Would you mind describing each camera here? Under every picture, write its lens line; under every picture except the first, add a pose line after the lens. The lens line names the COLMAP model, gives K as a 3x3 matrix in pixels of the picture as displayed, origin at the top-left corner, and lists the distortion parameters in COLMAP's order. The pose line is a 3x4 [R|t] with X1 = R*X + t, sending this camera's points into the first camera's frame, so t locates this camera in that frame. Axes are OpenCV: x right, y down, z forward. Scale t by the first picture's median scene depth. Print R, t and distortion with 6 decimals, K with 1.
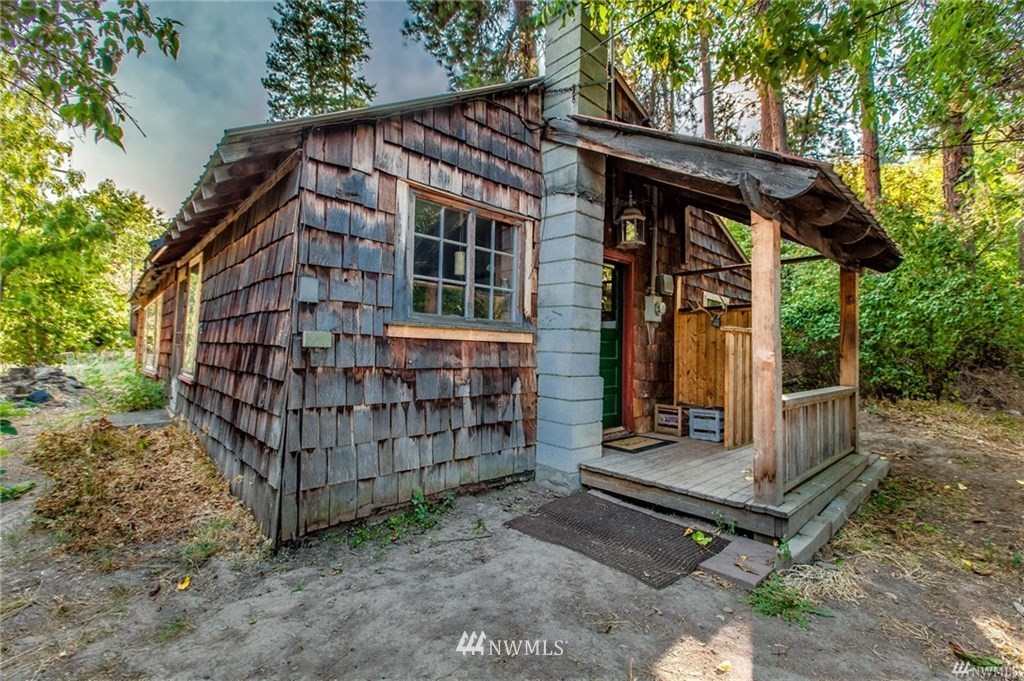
lens RADIAL K [[460.6, 0, 507.6], [0, 460.6, 334.5], [0, 0, 1]] dist [-0.009426, 0.000539]
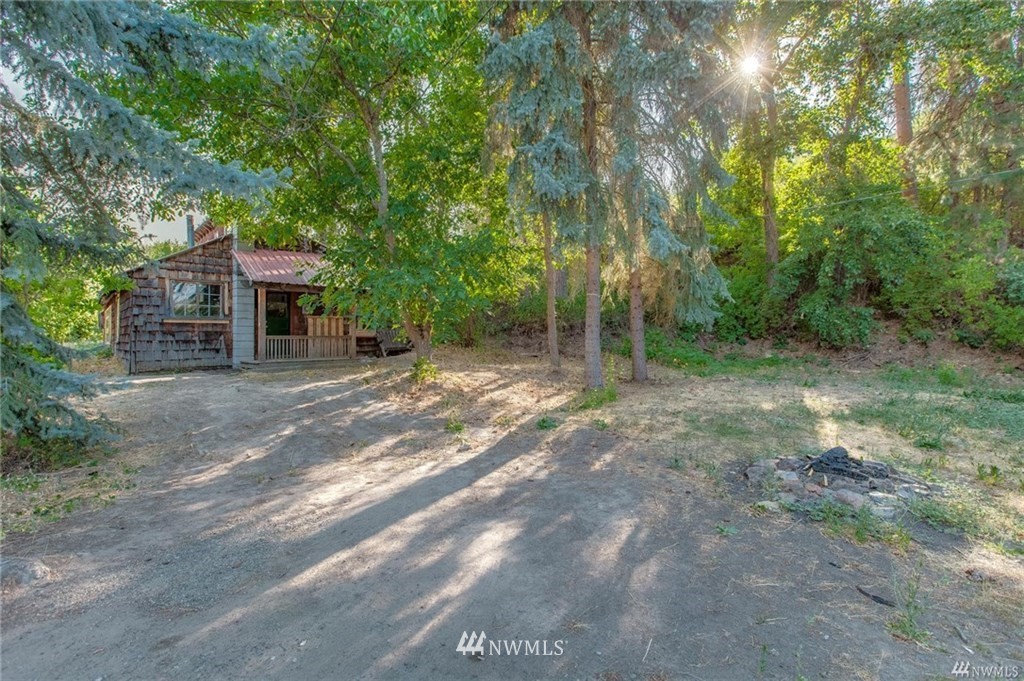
lens RADIAL K [[460.6, 0, 517.0], [0, 460.6, 338.8], [0, 0, 1]] dist [-0.009426, 0.000539]
pose [[0.998739, -0.030810, 0.039645, 2.070281], [0.029181, 0.998732, 0.041033, 0.057839], [-0.040859, -0.039825, 0.998371, -2.380999]]
